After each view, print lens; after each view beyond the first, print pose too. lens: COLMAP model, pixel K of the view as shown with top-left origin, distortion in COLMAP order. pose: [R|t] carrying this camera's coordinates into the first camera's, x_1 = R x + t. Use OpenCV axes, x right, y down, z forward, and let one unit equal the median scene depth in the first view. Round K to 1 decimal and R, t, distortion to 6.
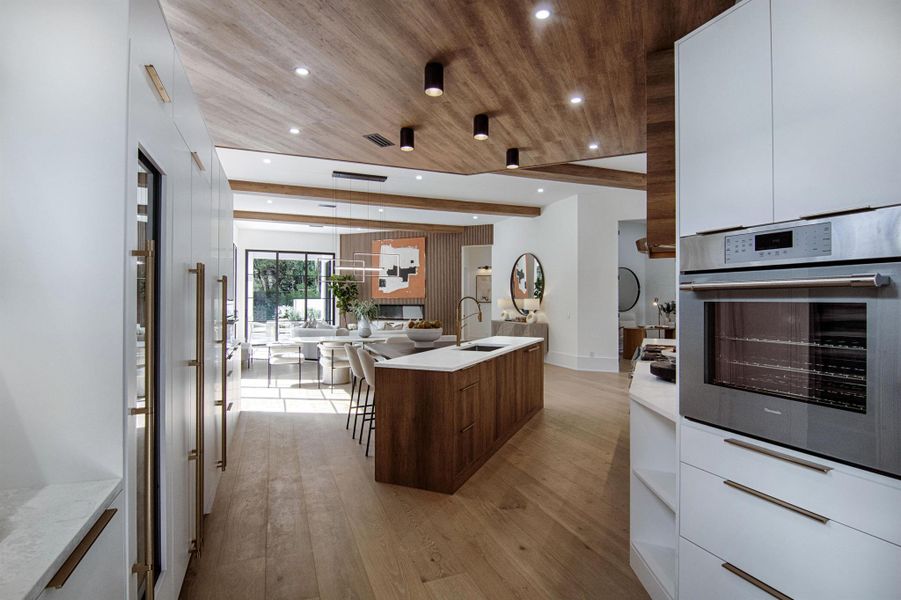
lens RADIAL K [[454.6, 0, 453.8], [0, 454.6, 297.7], [0, 0, 1]] dist [-0.002598, -0.014168]
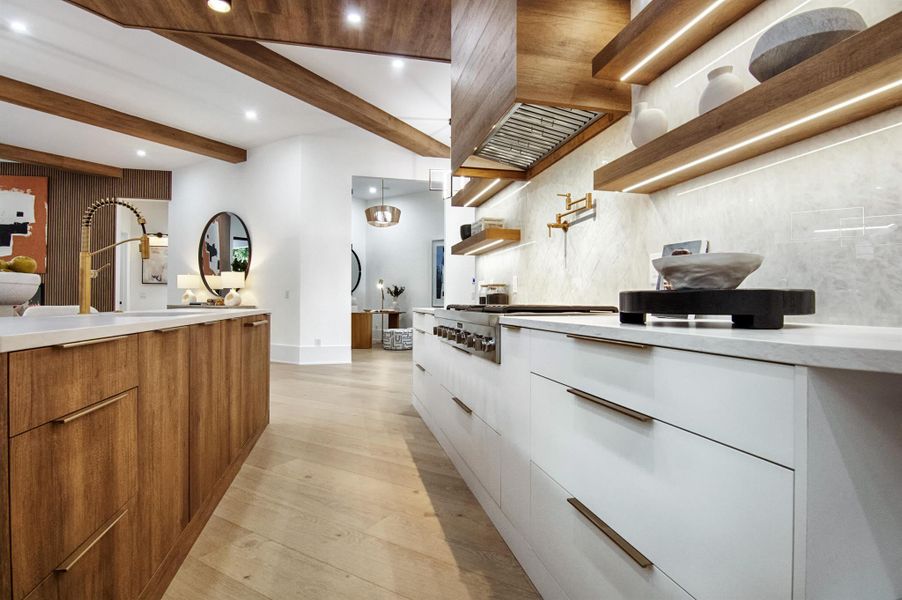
lens RADIAL K [[455.1, 0, 454.3], [0, 455.1, 297.7], [0, 0, 1]] dist [-0.002598, -0.014168]
pose [[0.795948, 0.006376, 0.605331, 0.011194], [-0.007105, 0.999974, -0.001191, 0.033032], [-0.605323, -0.003352, 0.795973, 0.167740]]
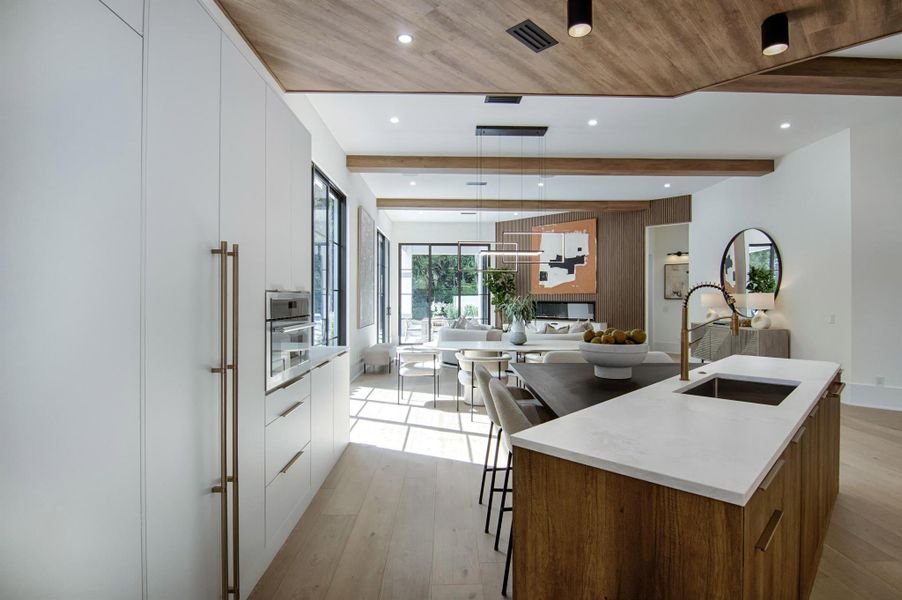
lens RADIAL K [[455.1, 0, 454.3], [0, 455.1, 297.7], [0, 0, 1]] dist [-0.002598, -0.014168]
pose [[0.938175, -0.001037, -0.346159, -0.021073], [0.003081, 0.999981, 0.005352, 0.003388], [0.346146, -0.006088, 0.938161, 0.158211]]
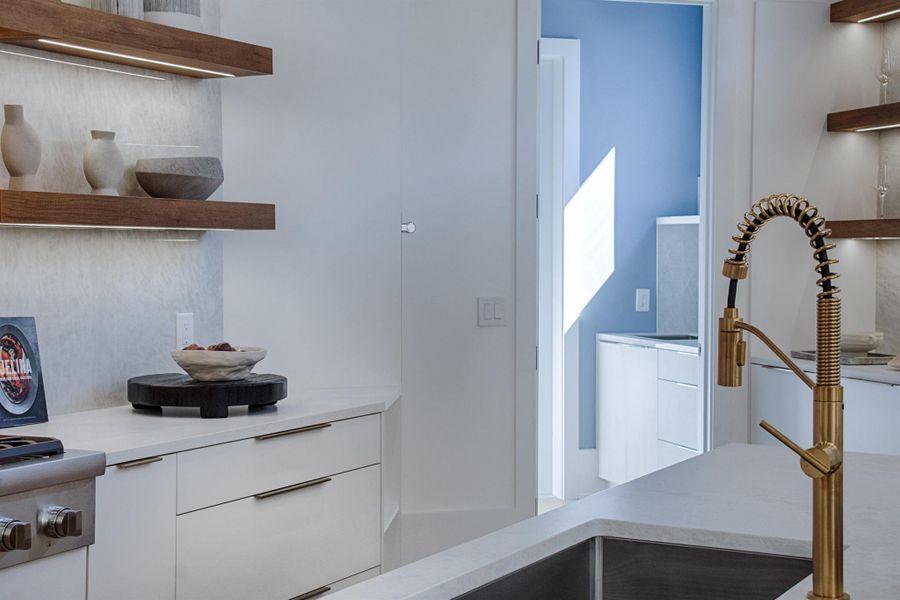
lens RADIAL K [[1476.7, 0, 450.0], [0, 1476.7, 300.0], [0, 0, 1]] dist [0.002026, 0.023940]
pose [[-0.997511, -0.009358, 0.069886, 0.032234], [-0.007627, 0.999658, 0.024996, 0.005560], [-0.070096, 0.024401, -0.997242, 0.517892]]
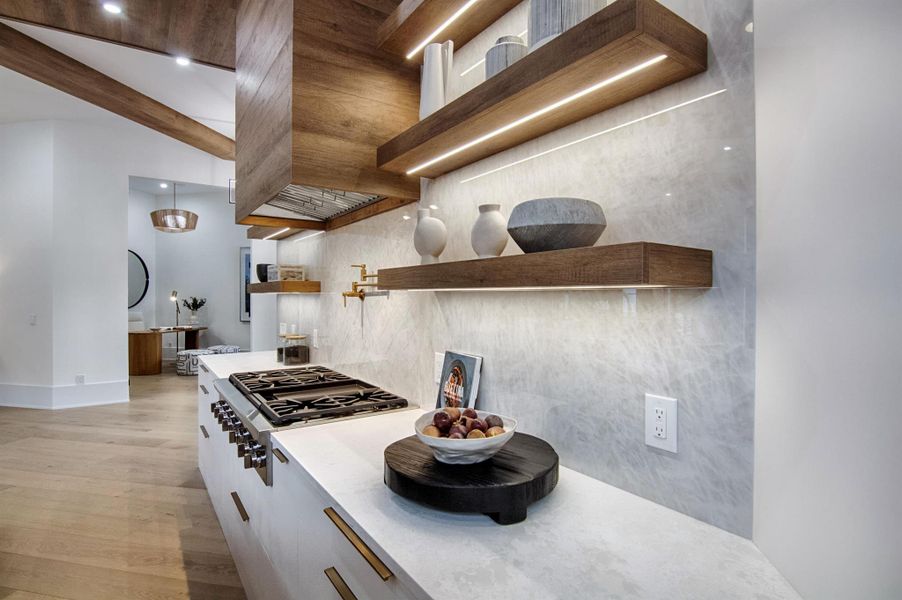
lens RADIAL K [[455.1, 0, 454.3], [0, 455.1, 297.7], [0, 0, 1]] dist [-0.002598, -0.014168]
pose [[0.522084, -0.004421, 0.852883, 0.029456], [-0.008513, 0.999910, 0.010395, -0.000440], [-0.852852, -0.012688, 0.521999, 0.165620]]
